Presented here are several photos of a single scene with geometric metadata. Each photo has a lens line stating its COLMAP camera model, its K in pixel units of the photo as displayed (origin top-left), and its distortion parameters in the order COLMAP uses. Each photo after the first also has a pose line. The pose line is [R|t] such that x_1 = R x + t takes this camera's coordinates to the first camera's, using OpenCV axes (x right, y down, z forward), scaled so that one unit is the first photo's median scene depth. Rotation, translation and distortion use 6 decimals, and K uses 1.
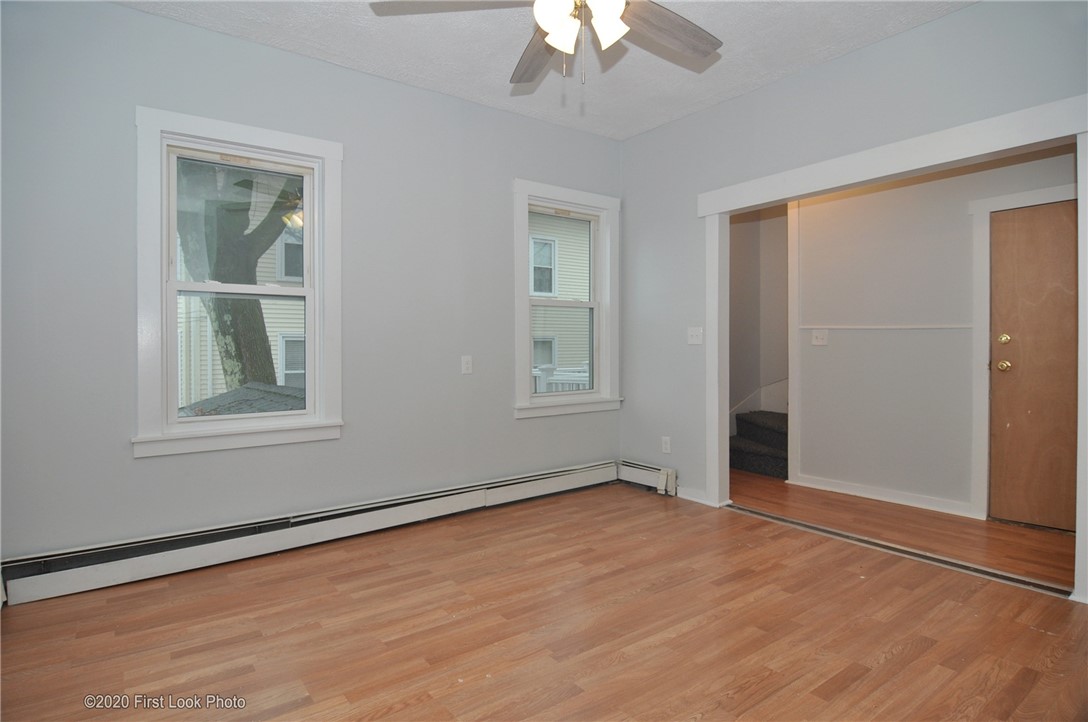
lens RADIAL K [[578.0, 0, 549.7], [0, 578.0, 359.5], [0, 0, 1]] dist [0.000677, -0.012360]
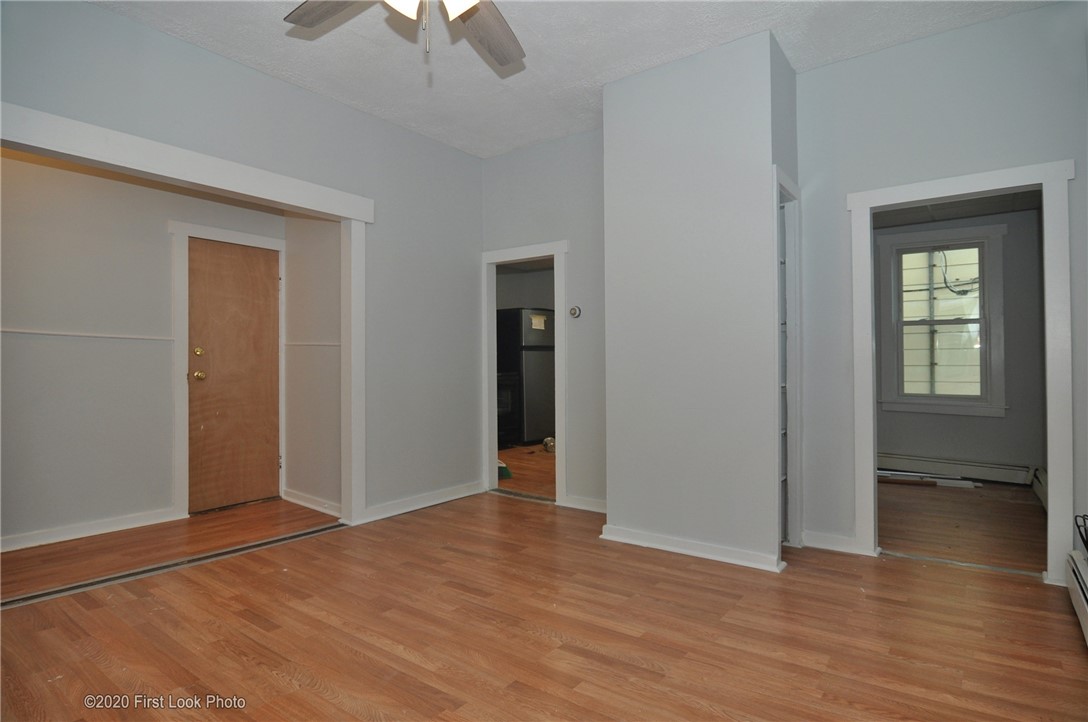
lens RADIAL K [[591.0, 0, 562.0], [0, 591.0, 365.3], [0, 0, 1]] dist [-0.001546, -0.013529]
pose [[-0.299664, 0.006632, 0.954022, -0.639260], [0.019219, 0.999815, -0.000914, 0.007332], [-0.953851, 0.018061, -0.299736, 0.802961]]
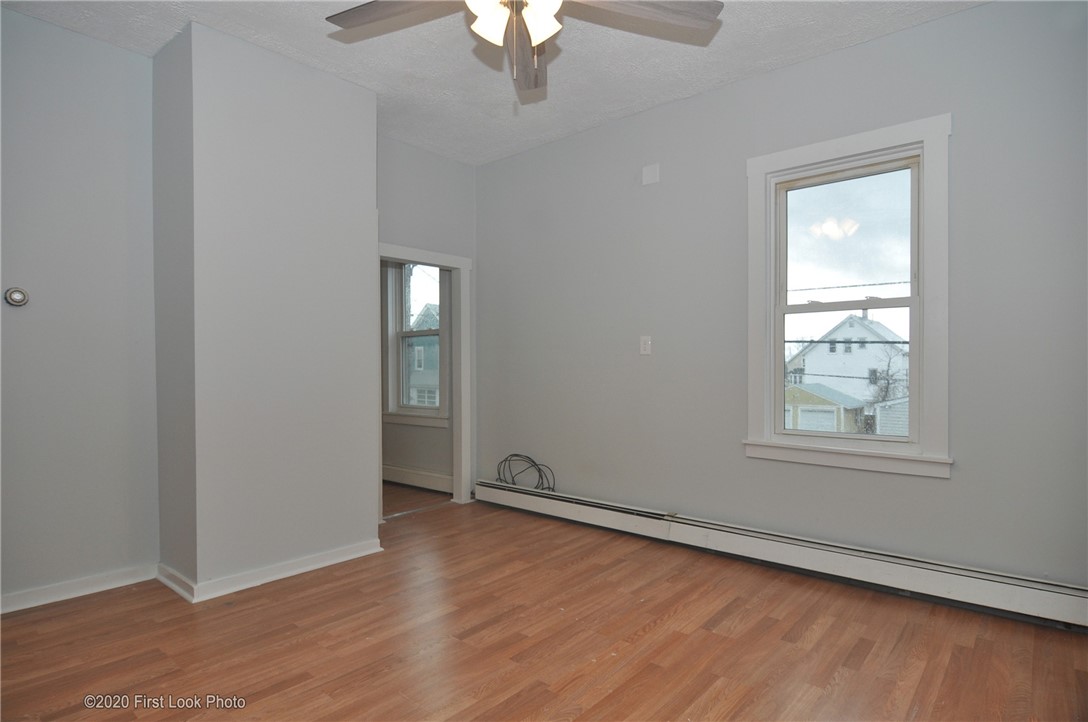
lens RADIAL K [[591.0, 0, 562.0], [0, 591.0, 365.3], [0, 0, 1]] dist [-0.001546, -0.013529]
pose [[-0.971247, 0.006891, -0.237975, 0.158973], [0.002428, 0.999816, 0.019041, -0.043156], [0.238062, 0.017916, -0.971085, 1.451546]]
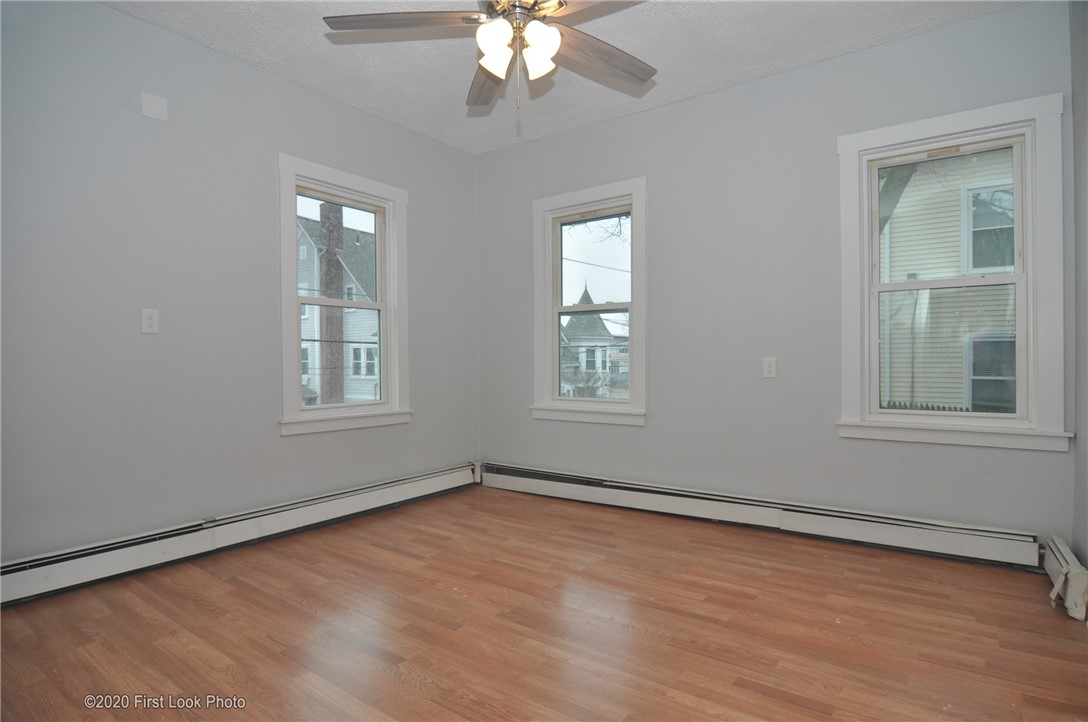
lens RADIAL K [[578.0, 0, 549.7], [0, 578.0, 359.5], [0, 0, 1]] dist [0.000677, -0.012360]
pose [[0.304200, 0.009110, -0.952565, 0.835834], [-0.014168, 0.999887, 0.005038, -0.004956], [0.952503, 0.011964, 0.304295, 0.531311]]
